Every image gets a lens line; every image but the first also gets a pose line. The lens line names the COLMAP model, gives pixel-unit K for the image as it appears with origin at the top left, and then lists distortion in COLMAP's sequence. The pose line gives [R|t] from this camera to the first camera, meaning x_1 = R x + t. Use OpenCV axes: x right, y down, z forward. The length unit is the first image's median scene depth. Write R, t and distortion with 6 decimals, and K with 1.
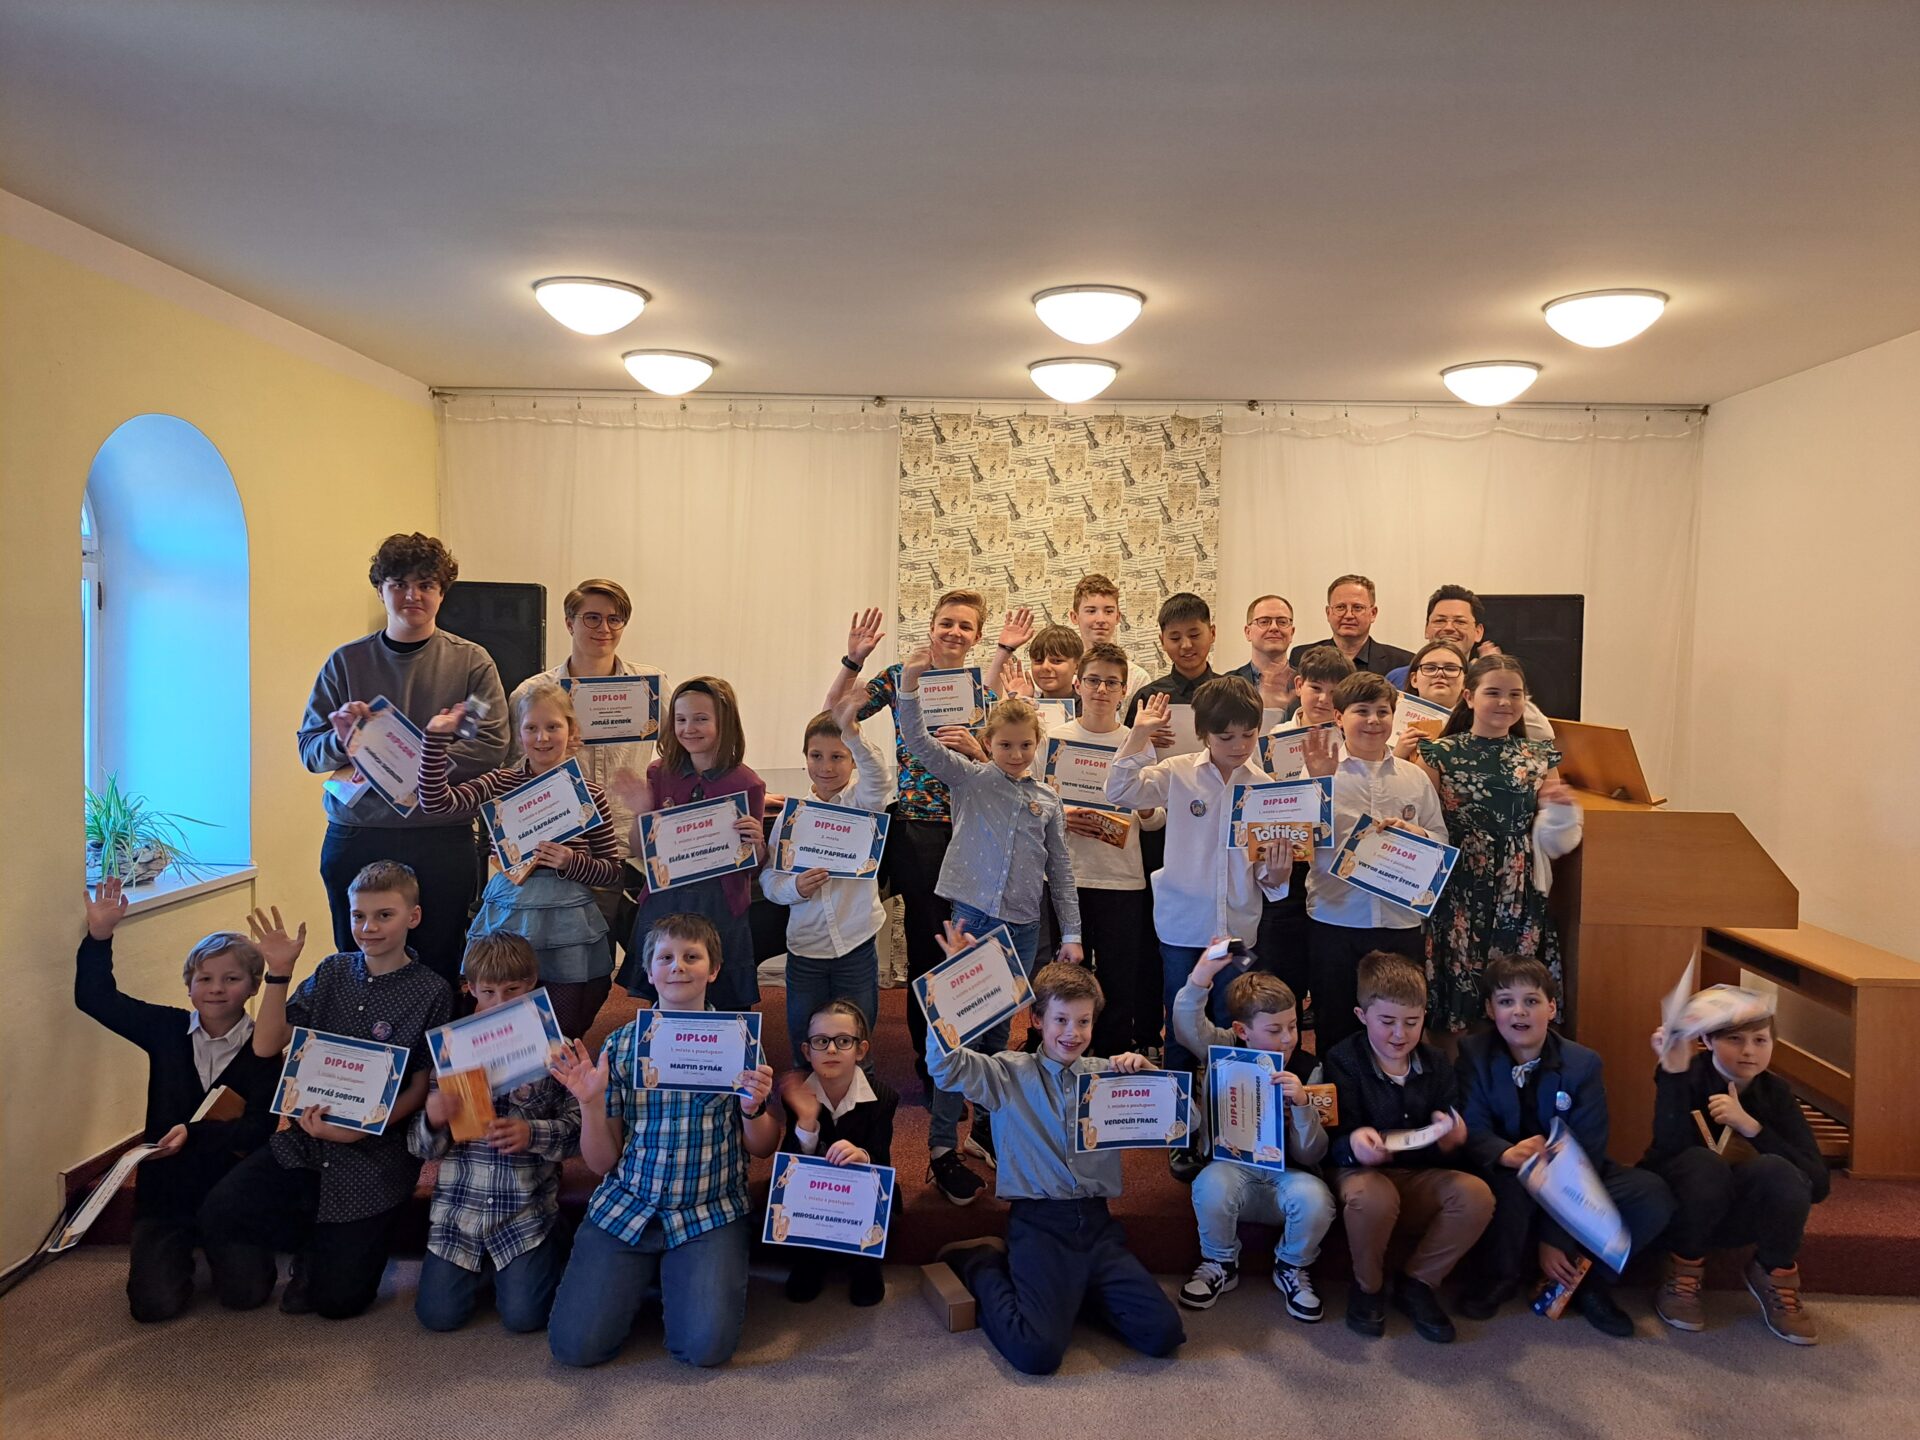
lens RADIAL K [[1347.3, 0, 961.1], [0, 1347.3, 705.4], [0, 0, 1]] dist [0.041480, -0.030142]
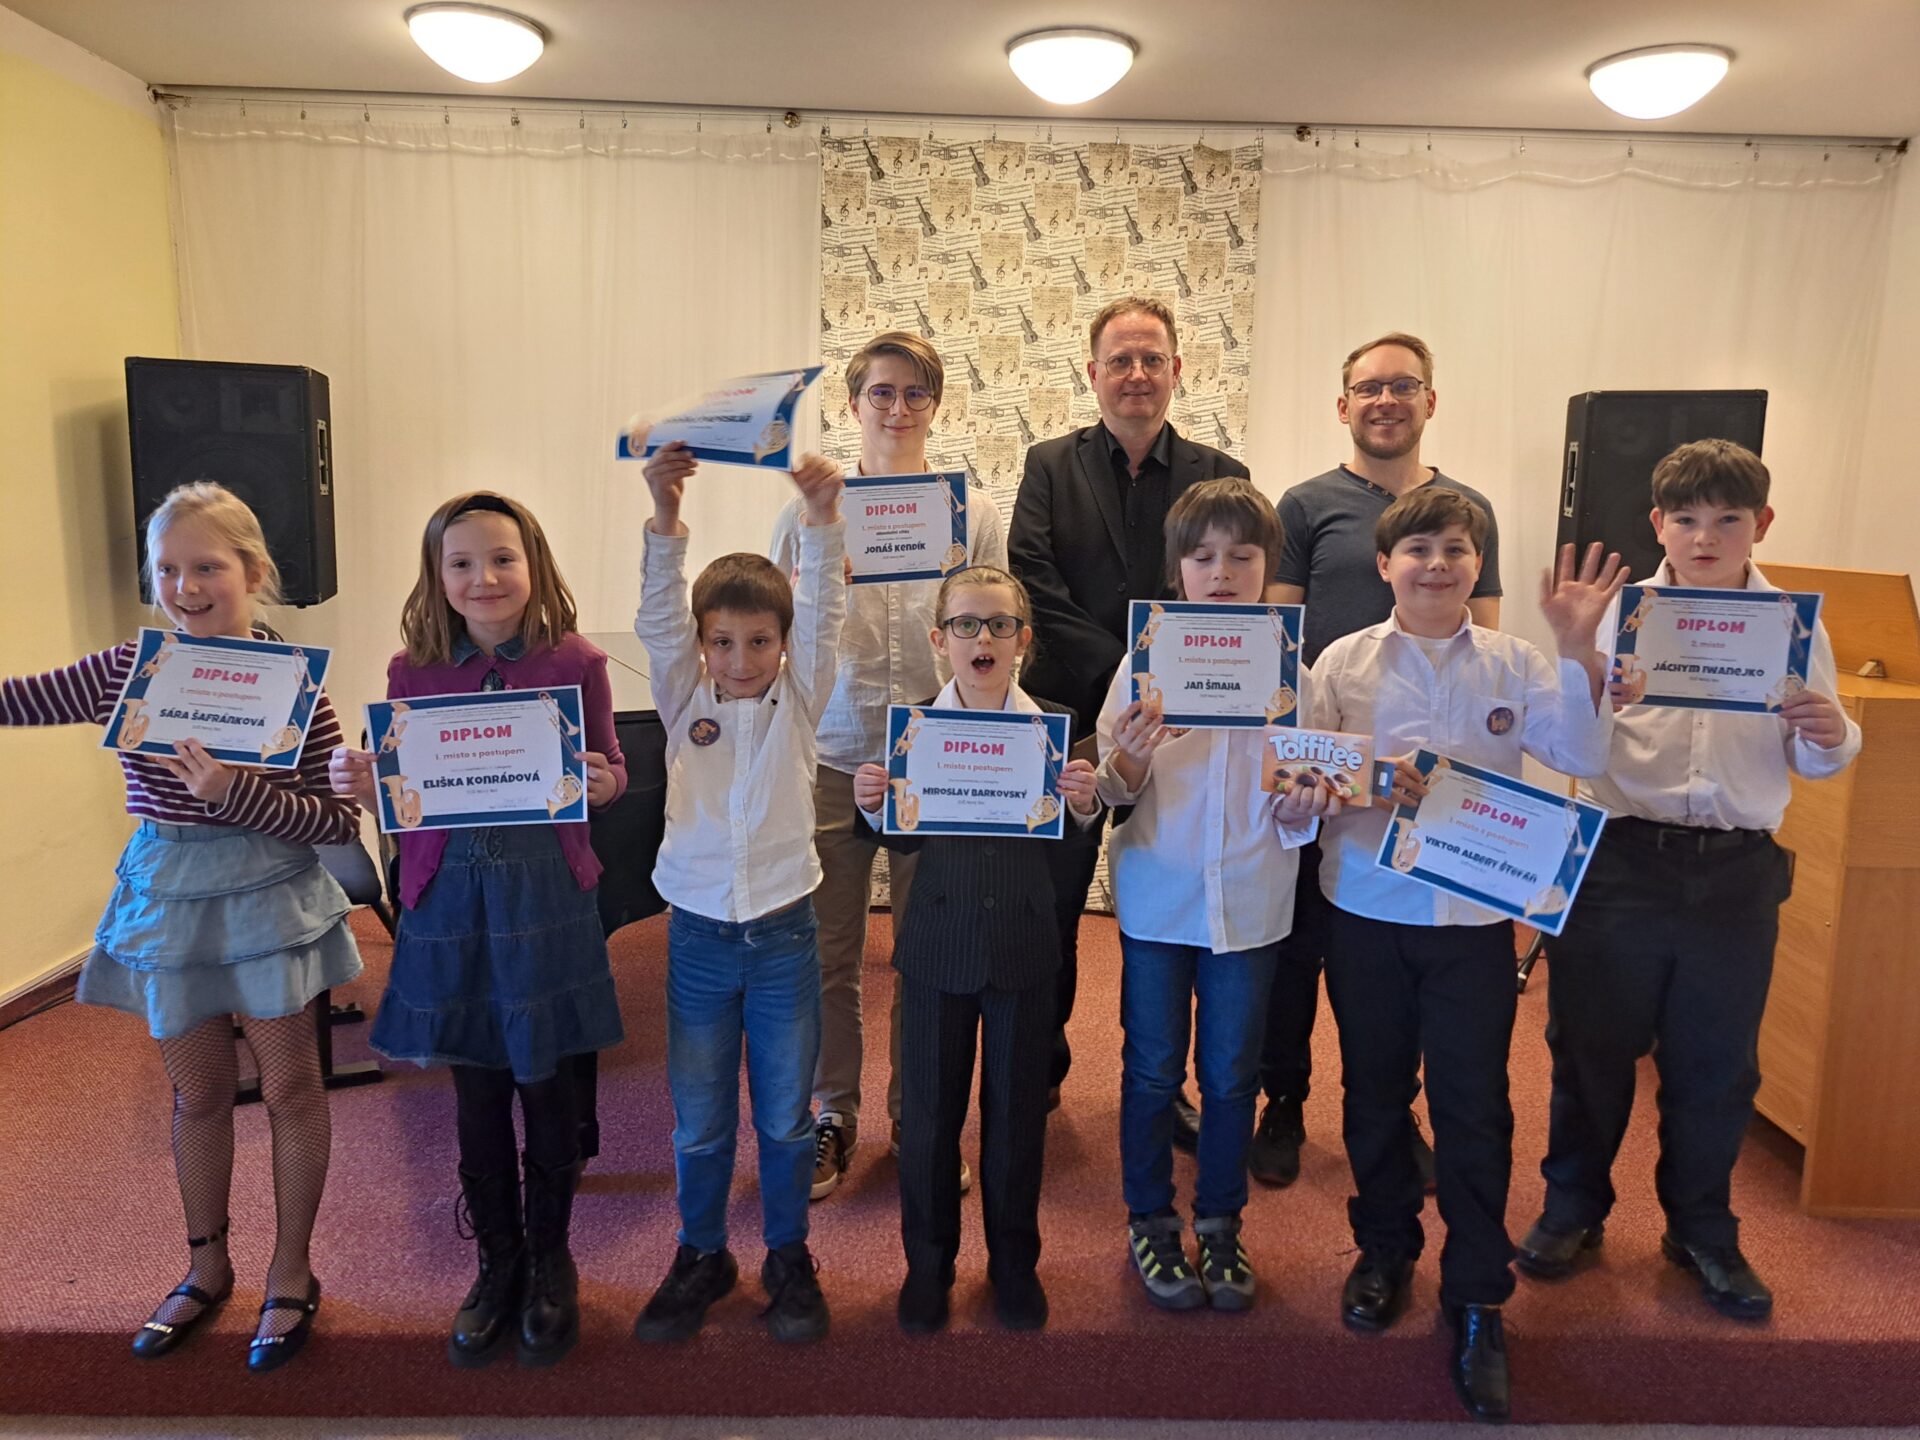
lens RADIAL K [[1336.6, 0, 917.5], [0, 1336.6, 708.7], [0, 0, 1]] dist [0.029334, -0.004515]
pose [[0.998681, -0.003140, 0.051253, -0.031564], [-0.002894, 0.993102, 0.117216, 0.002839], [-0.051267, -0.117209, 0.991783, 0.252422]]
